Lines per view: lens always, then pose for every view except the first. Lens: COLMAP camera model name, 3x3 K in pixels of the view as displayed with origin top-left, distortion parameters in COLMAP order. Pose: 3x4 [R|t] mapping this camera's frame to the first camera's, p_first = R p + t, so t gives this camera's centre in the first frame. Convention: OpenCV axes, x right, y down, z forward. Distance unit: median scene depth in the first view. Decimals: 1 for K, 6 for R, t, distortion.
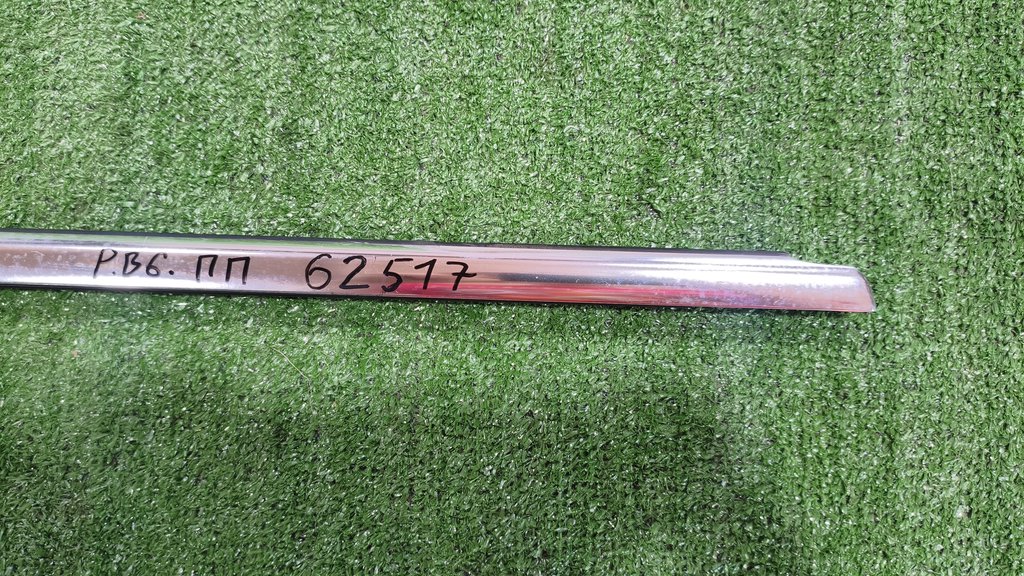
lens RADIAL K [[736.6, 0, 512.9], [0, 736.6, 292.2], [0, 0, 1]] dist [-0.009571, -0.005988]
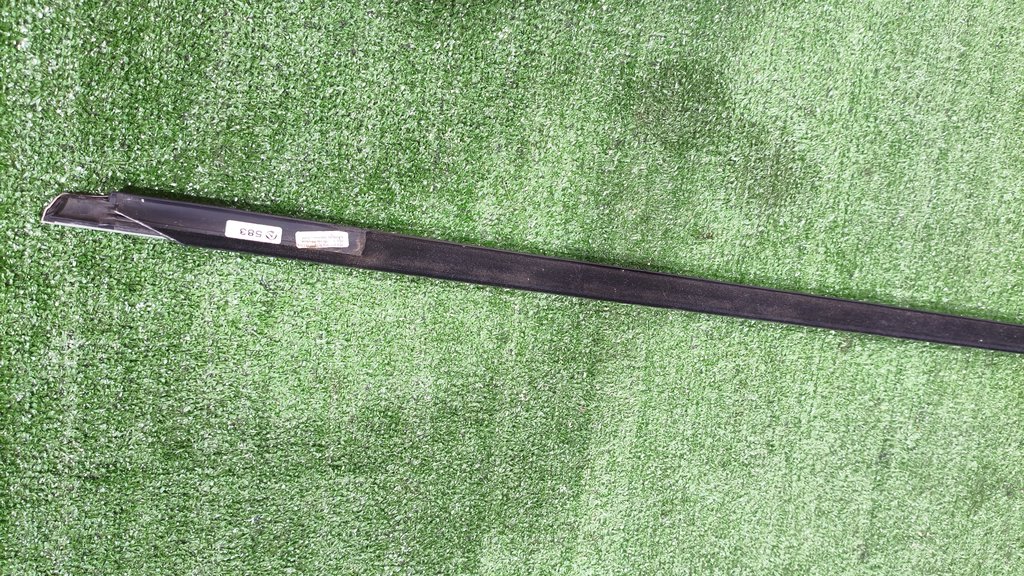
lens RADIAL K [[736.6, 0, 512.2], [0, 736.6, 290.5], [0, 0, 1]] dist [-0.009571, -0.005988]
pose [[-0.948178, -0.027045, -0.316586, 0.187471], [0.067578, -0.990740, -0.117762, 0.080395], [-0.310469, -0.133053, 0.941226, -0.504623]]
